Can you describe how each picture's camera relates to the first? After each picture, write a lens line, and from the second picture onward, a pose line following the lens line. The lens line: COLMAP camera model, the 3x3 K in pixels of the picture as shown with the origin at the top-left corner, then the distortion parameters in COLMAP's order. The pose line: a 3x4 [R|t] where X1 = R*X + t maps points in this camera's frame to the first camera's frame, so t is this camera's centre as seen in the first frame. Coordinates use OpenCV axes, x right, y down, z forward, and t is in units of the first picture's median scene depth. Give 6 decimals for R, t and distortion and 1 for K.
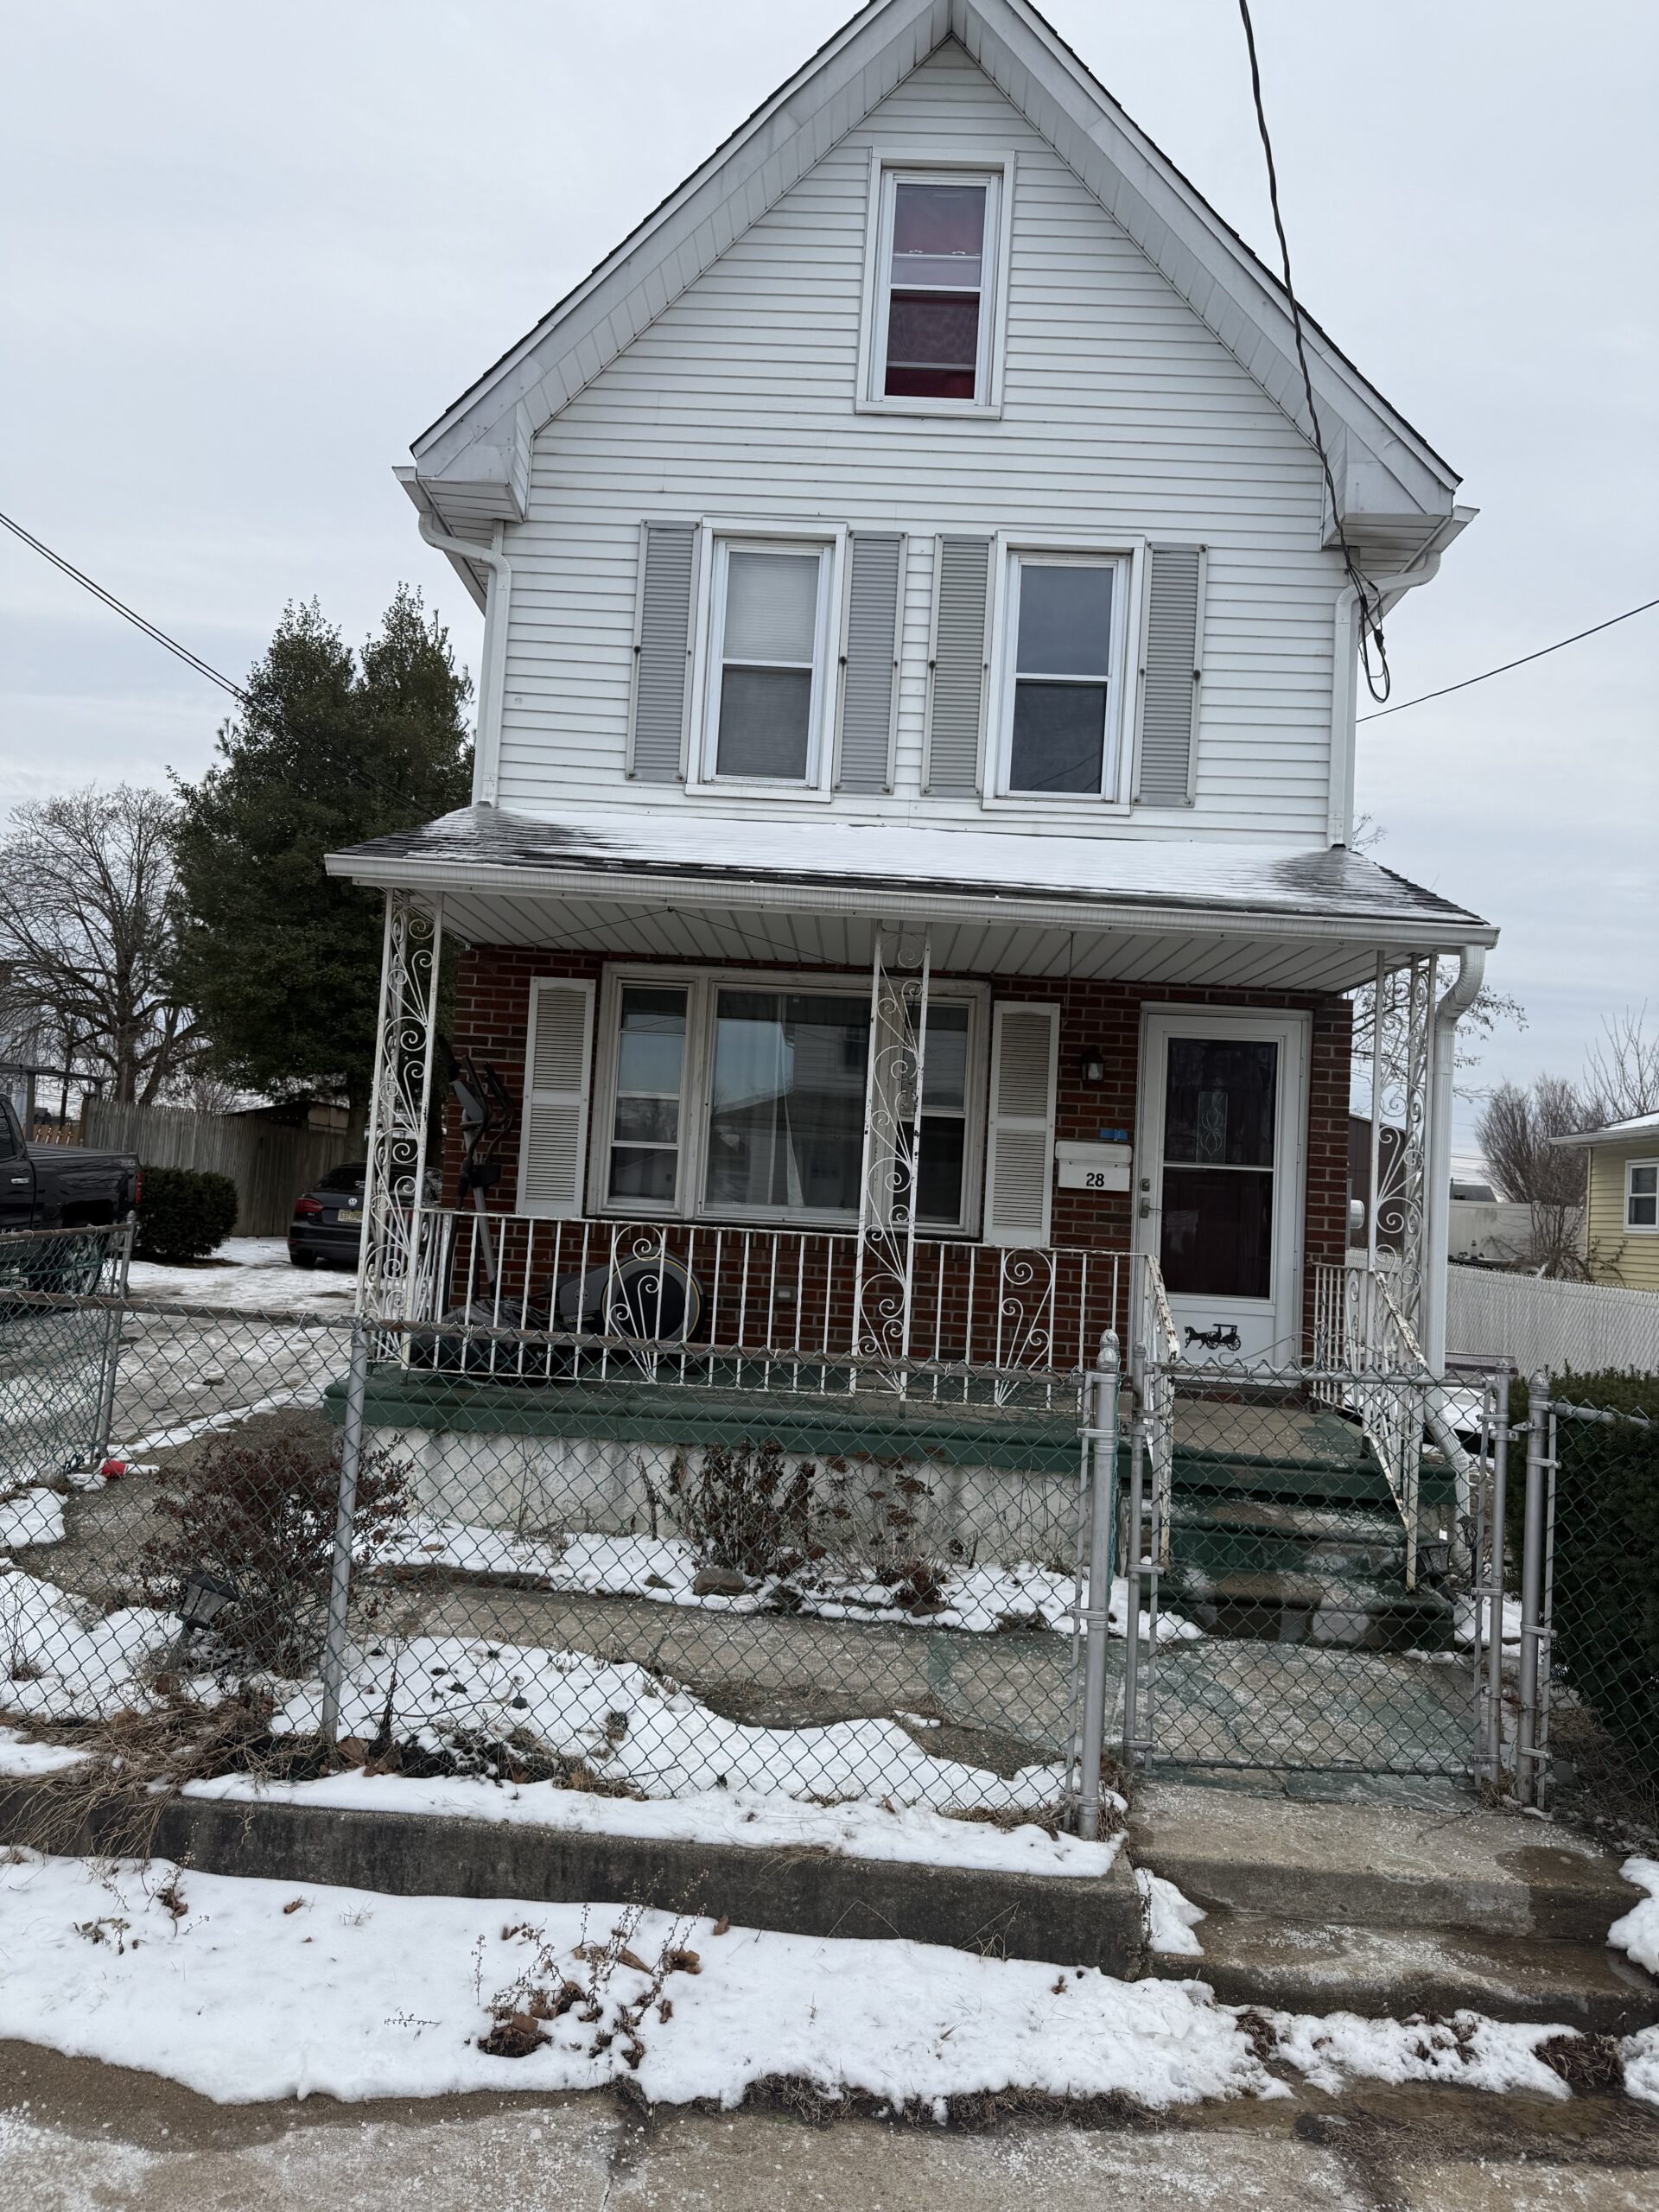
lens RADIAL K [[1546.9, 0, 806.0], [0, 1546.9, 1109.8], [0, 0, 1]] dist [0.146066, -0.227503]
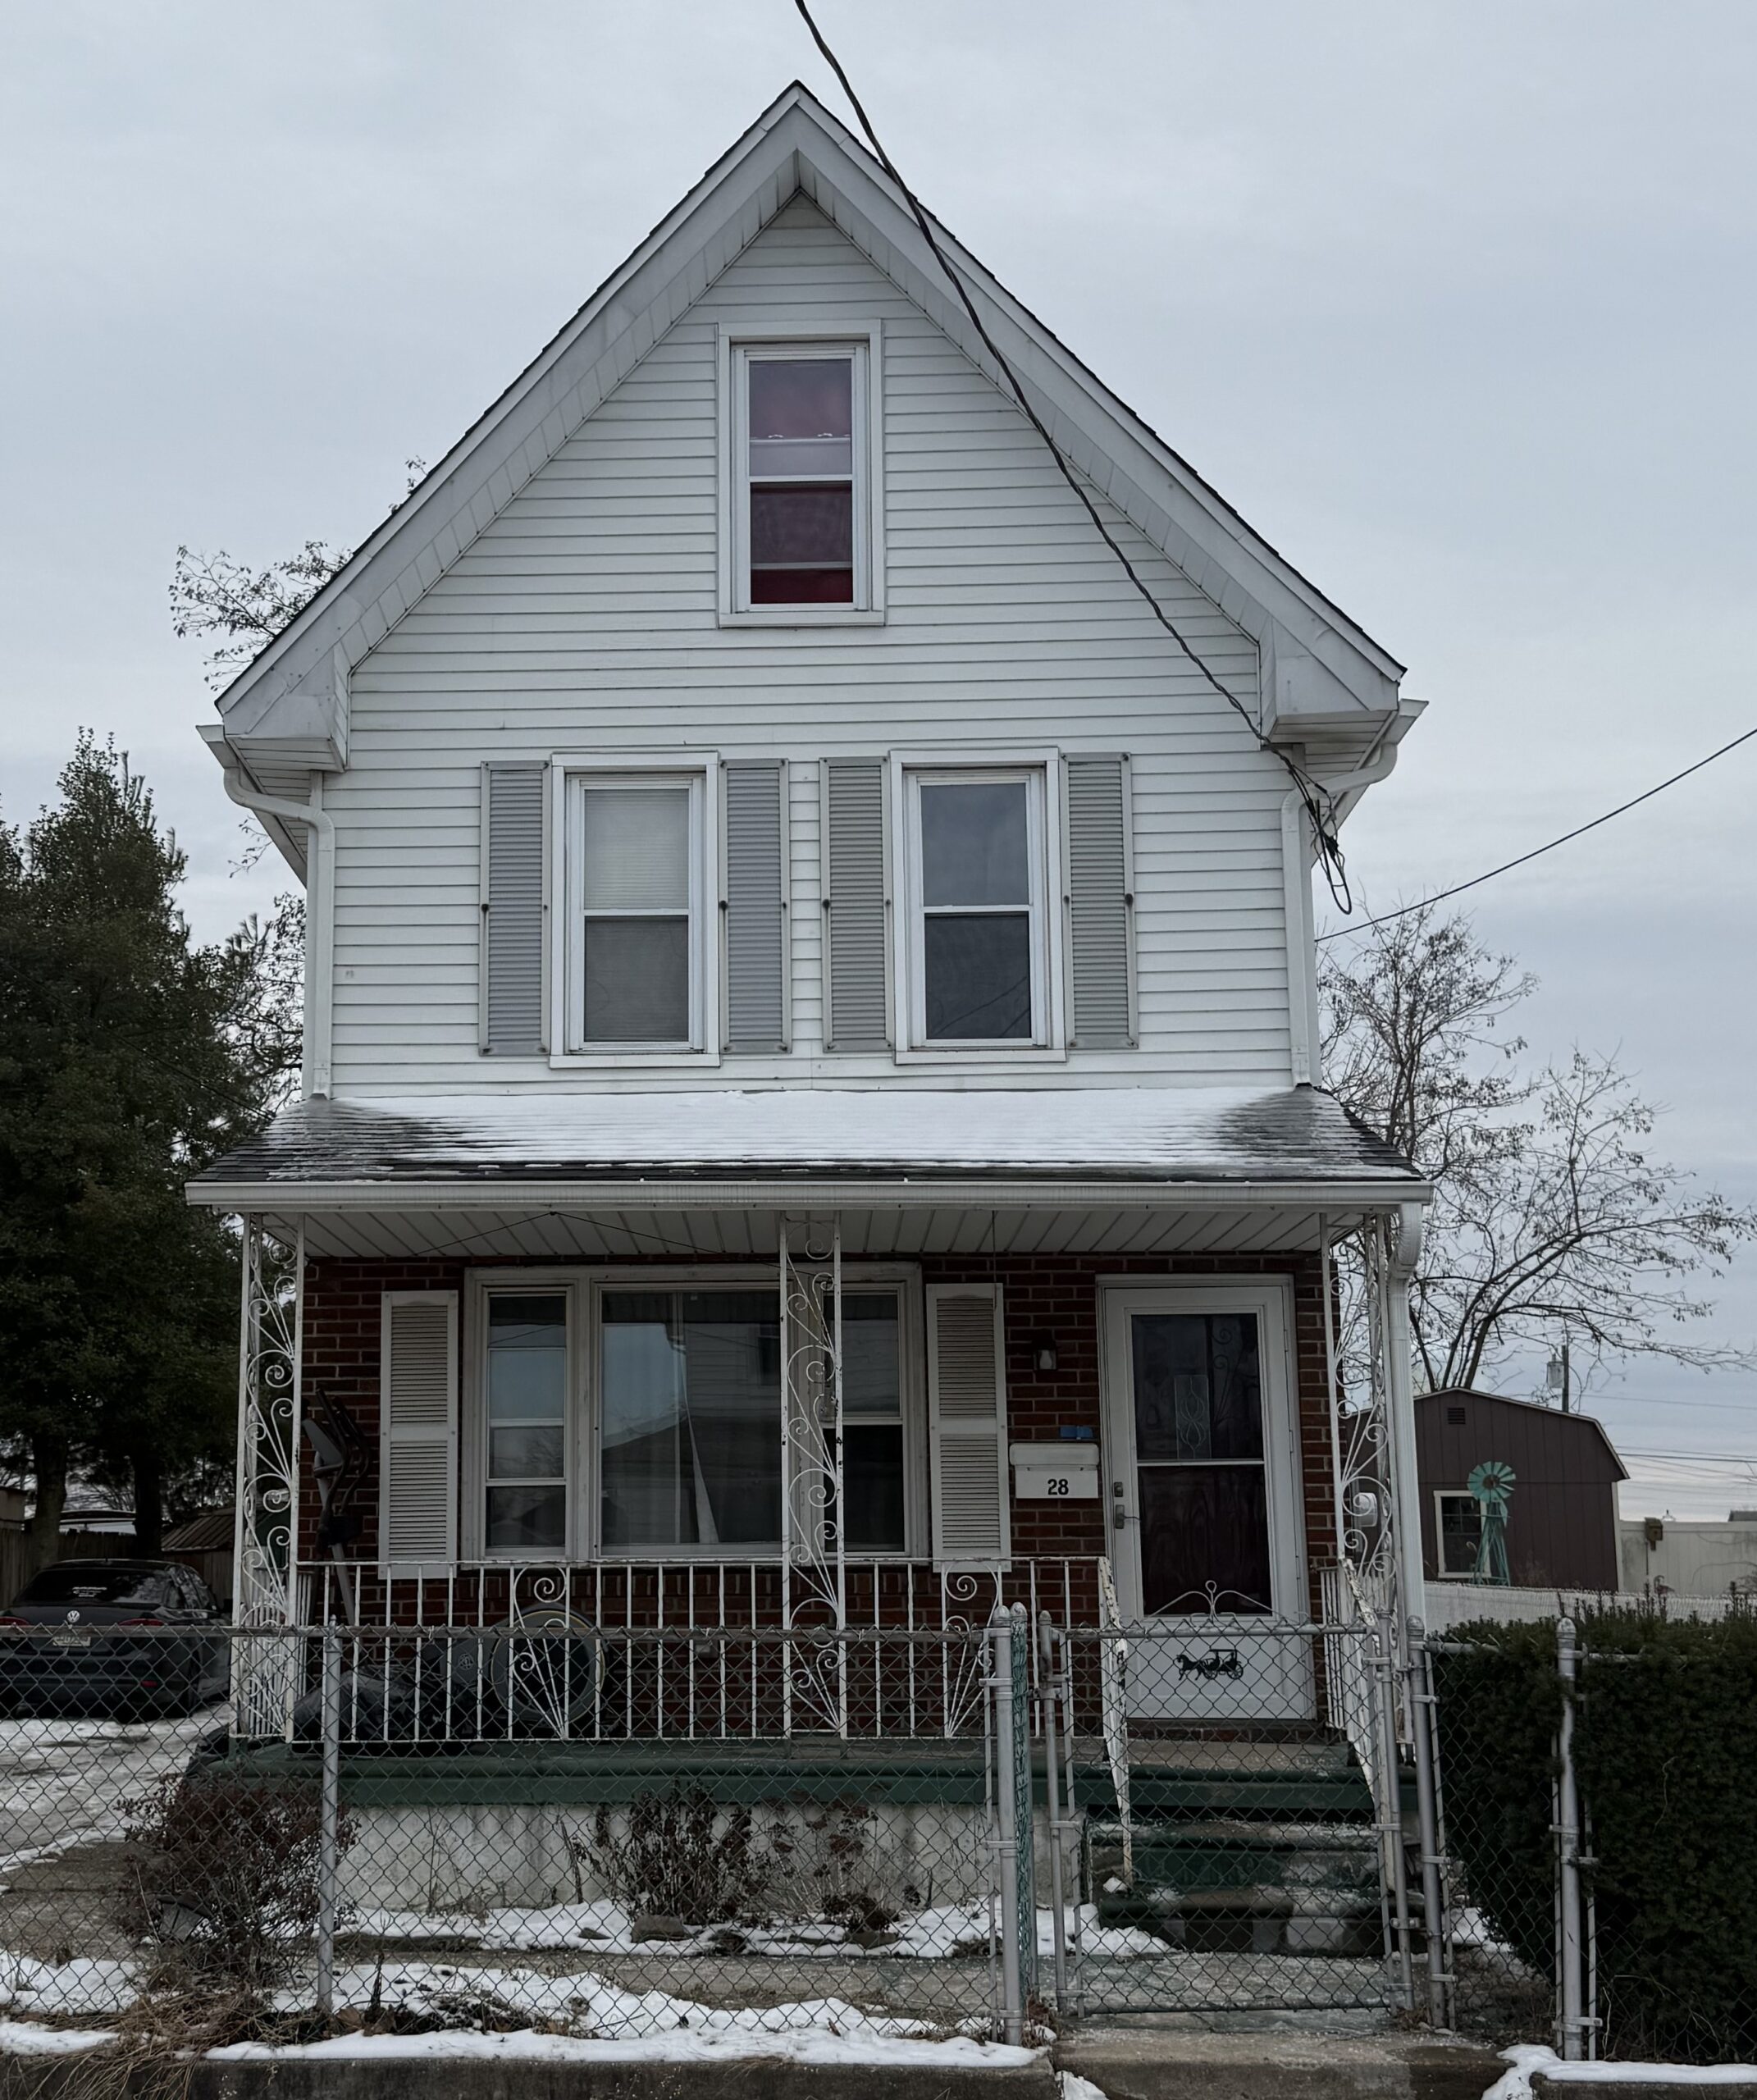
lens RADIAL K [[2501.9, 0, 744.2], [0, 2501.9, 1222.8], [0, 0, 1]] dist [0.205651, -0.389392]
pose [[0.997709, -0.064306, 0.021020, -0.005530], [0.065940, 0.993799, -0.089531, 0.013024], [-0.015132, 0.090711, 0.995762, -0.379942]]
